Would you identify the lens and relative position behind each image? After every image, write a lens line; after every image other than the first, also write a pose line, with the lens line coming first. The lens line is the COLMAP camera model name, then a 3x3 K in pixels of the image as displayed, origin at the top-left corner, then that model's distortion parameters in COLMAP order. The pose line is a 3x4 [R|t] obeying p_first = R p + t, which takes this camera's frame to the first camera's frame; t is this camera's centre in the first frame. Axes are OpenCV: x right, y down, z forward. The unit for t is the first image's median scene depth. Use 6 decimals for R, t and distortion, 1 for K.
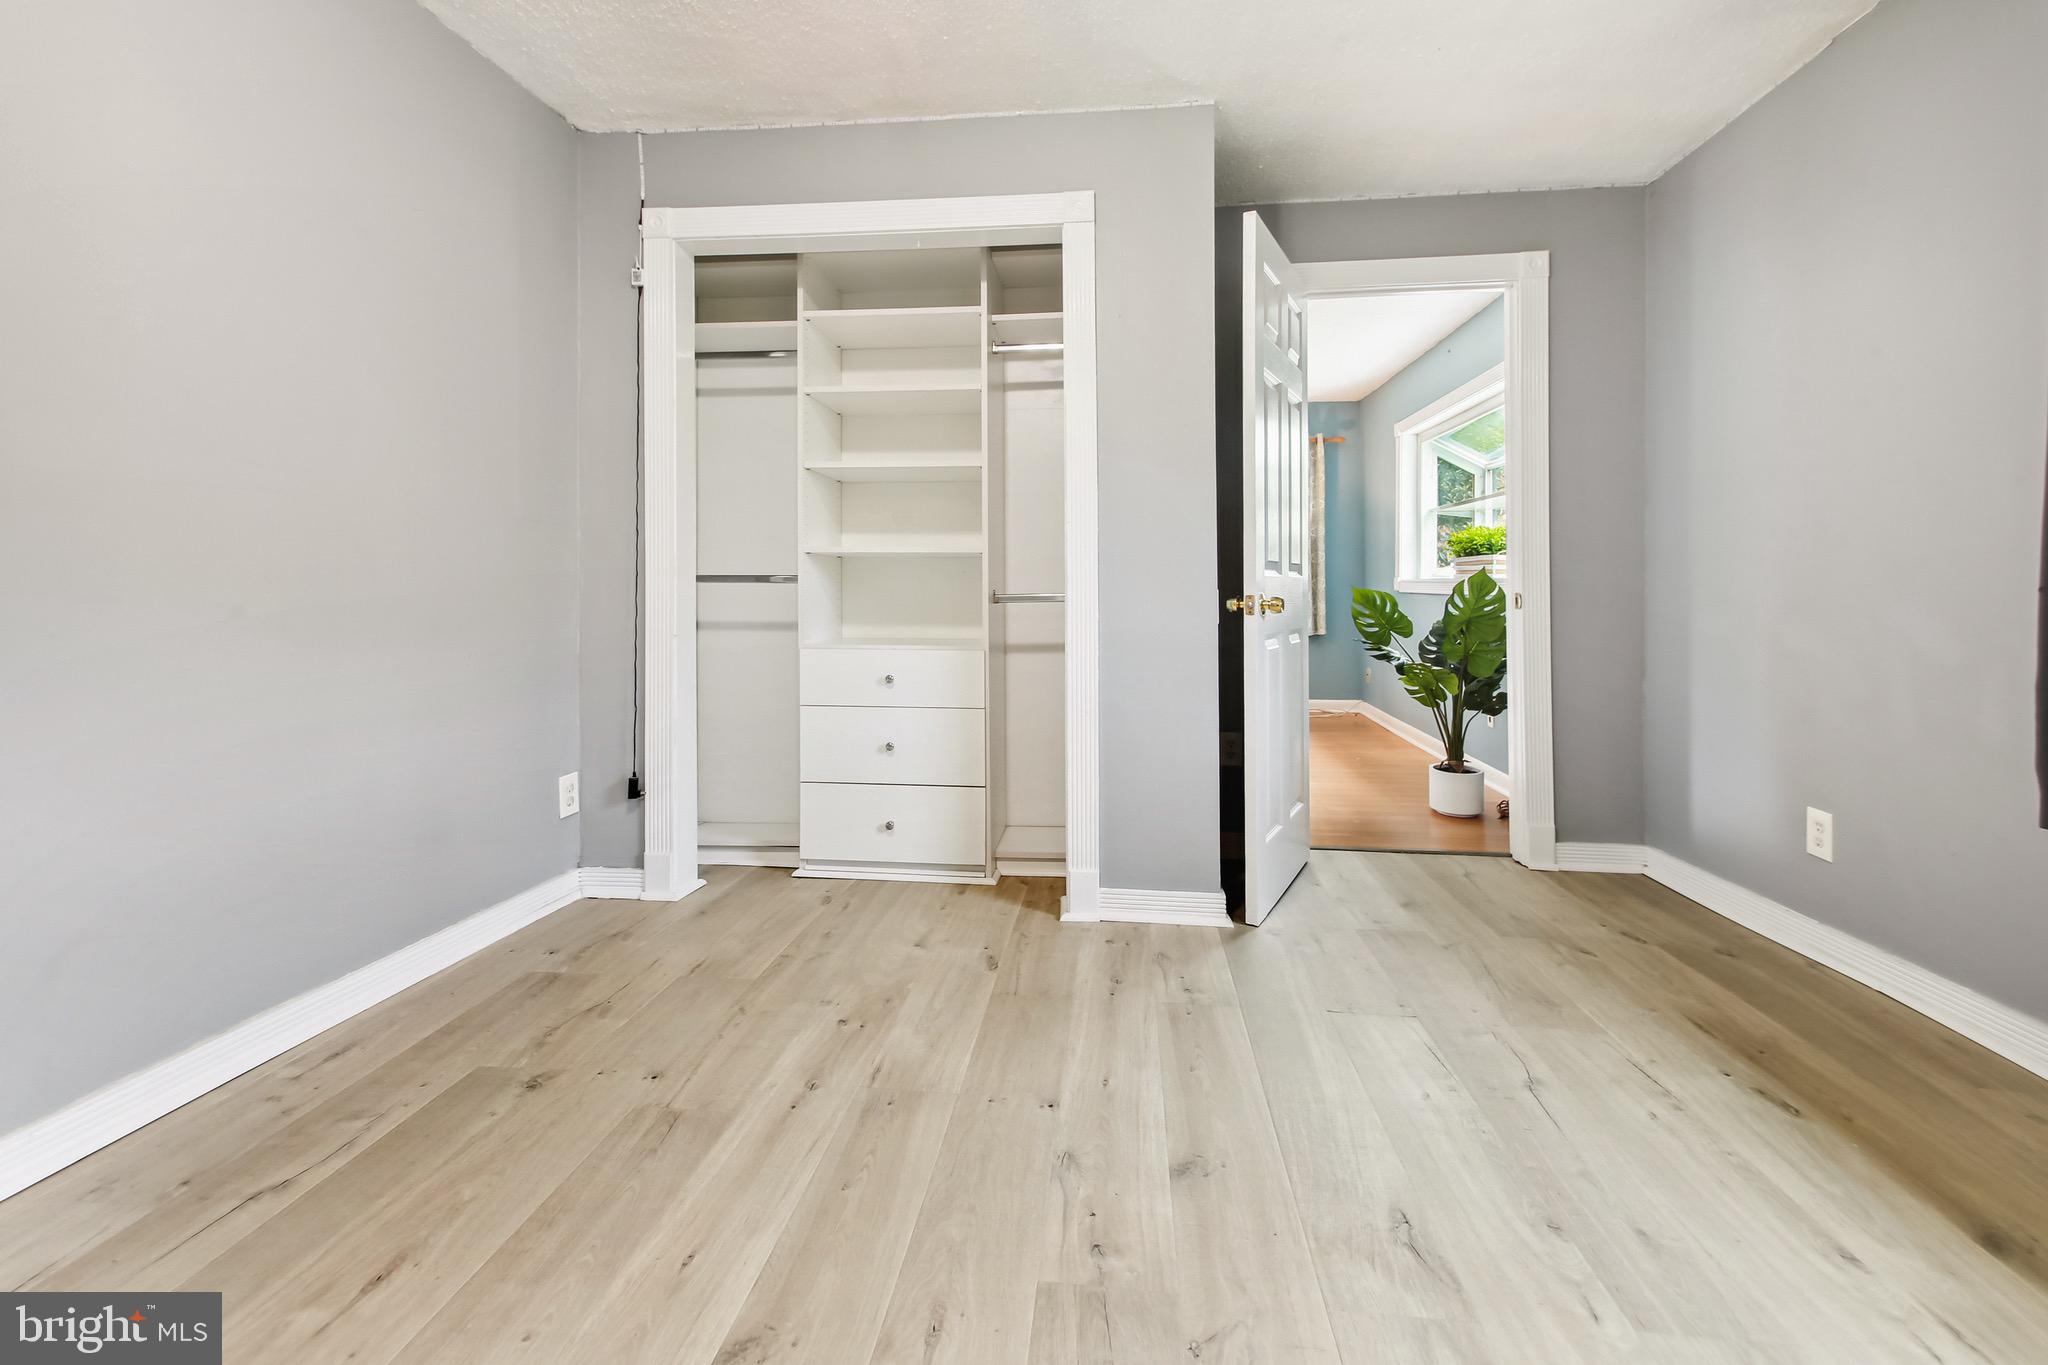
lens RADIAL K [[888.3, 0, 1021.4], [0, 888.3, 575.6], [0, 0, 1]] dist [0.010566, -0.000749]
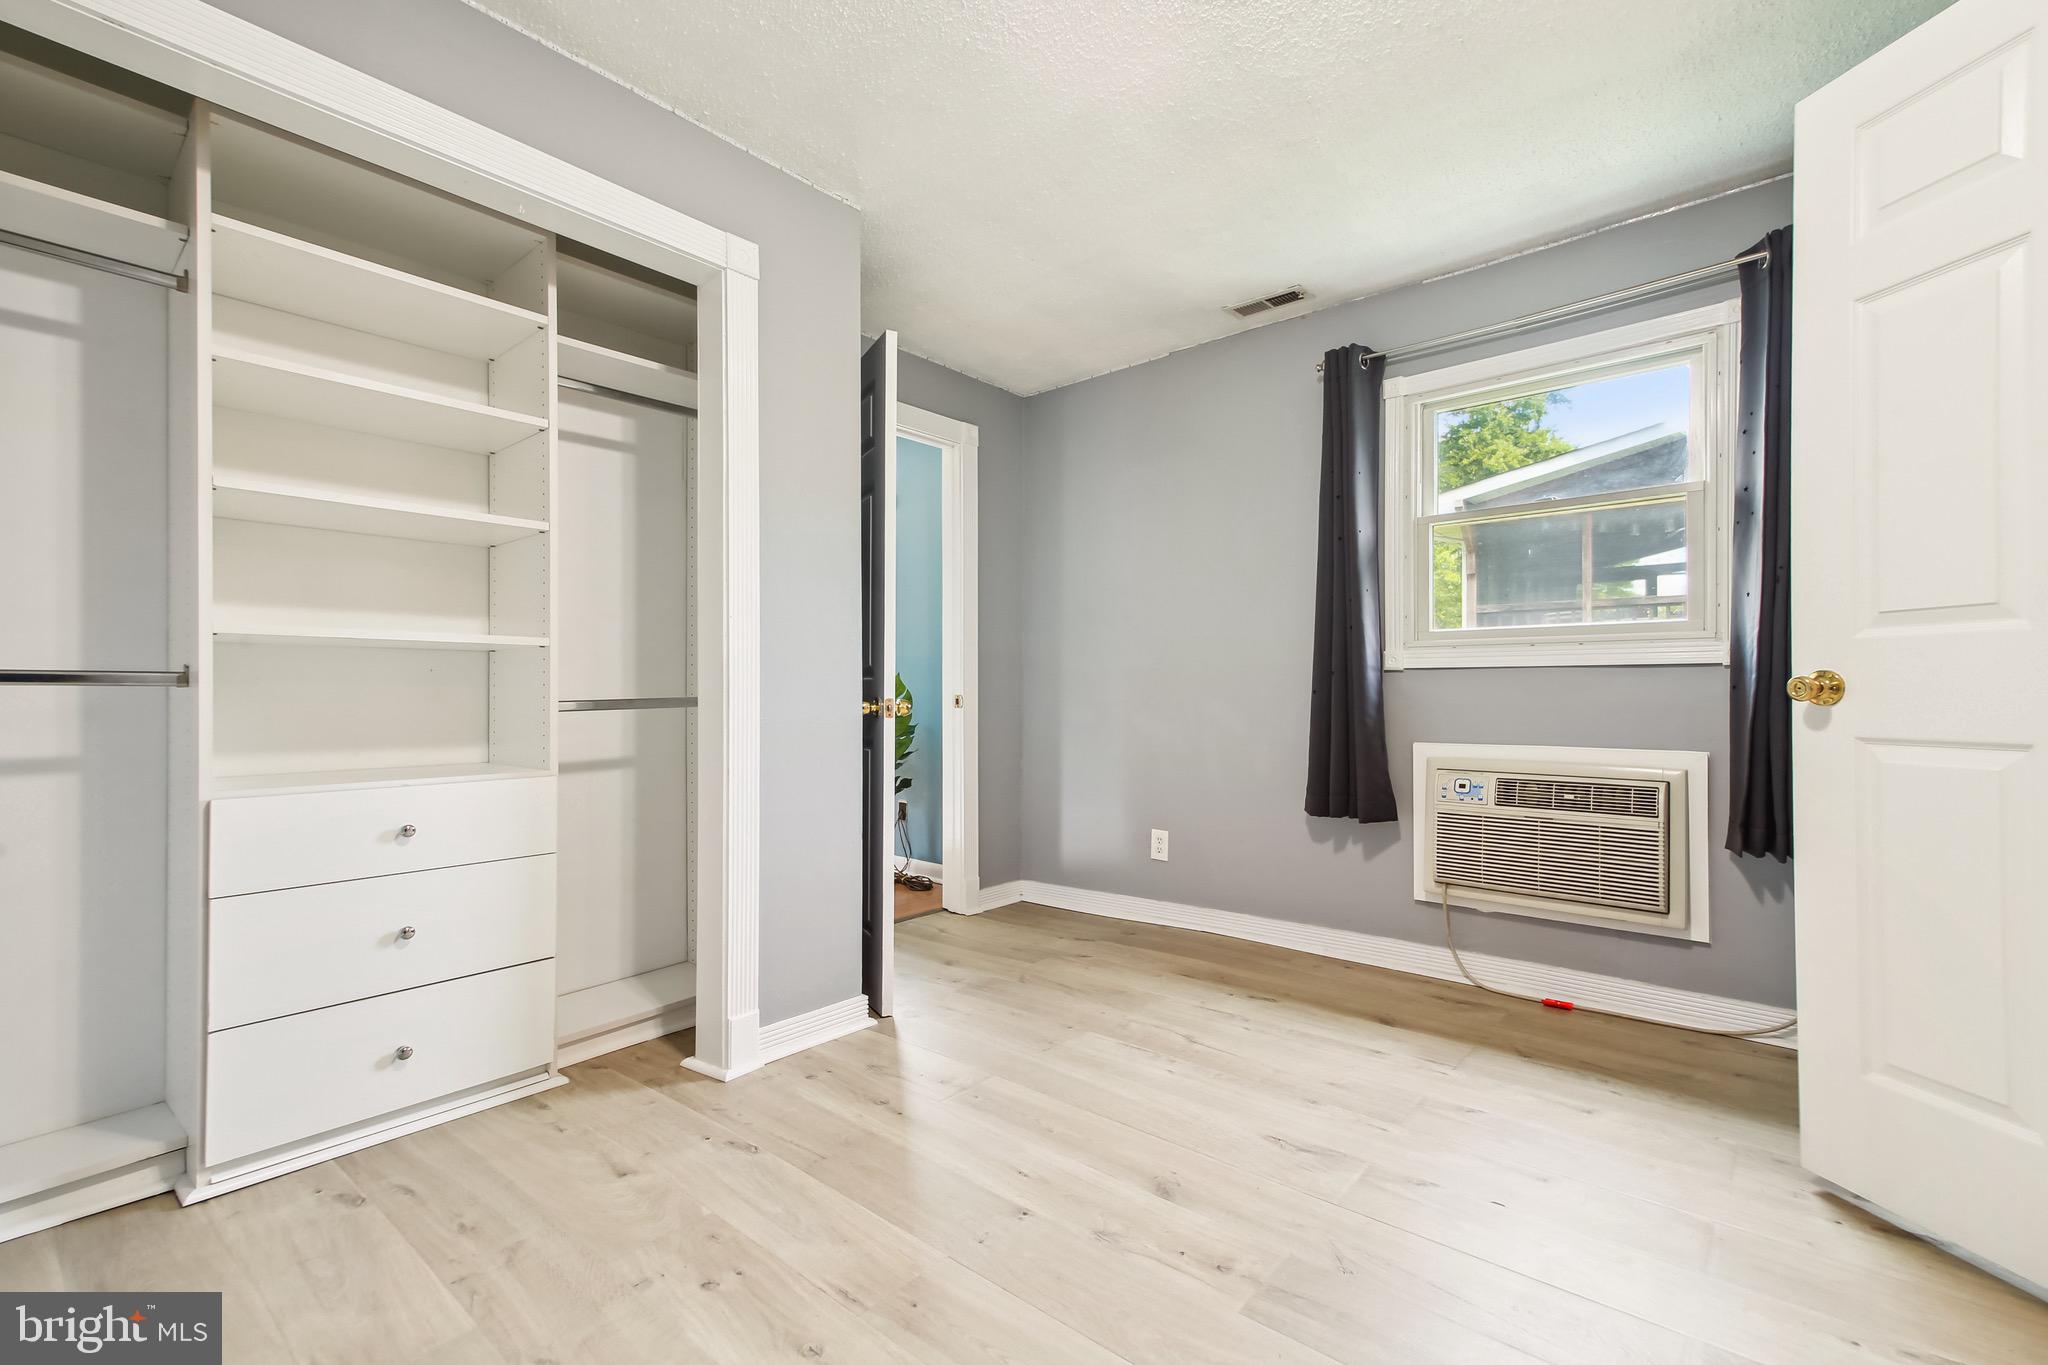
lens RADIAL K [[887.9, 0, 1017.8], [0, 887.9, 675.8], [0, 0, 1]] dist [0.015210, -0.000128]
pose [[0.569338, 0.011784, 0.822019, -0.689867], [-0.006135, 0.999930, -0.010085, 0.006434], [-0.822080, 0.000699, 0.569371, 0.383664]]
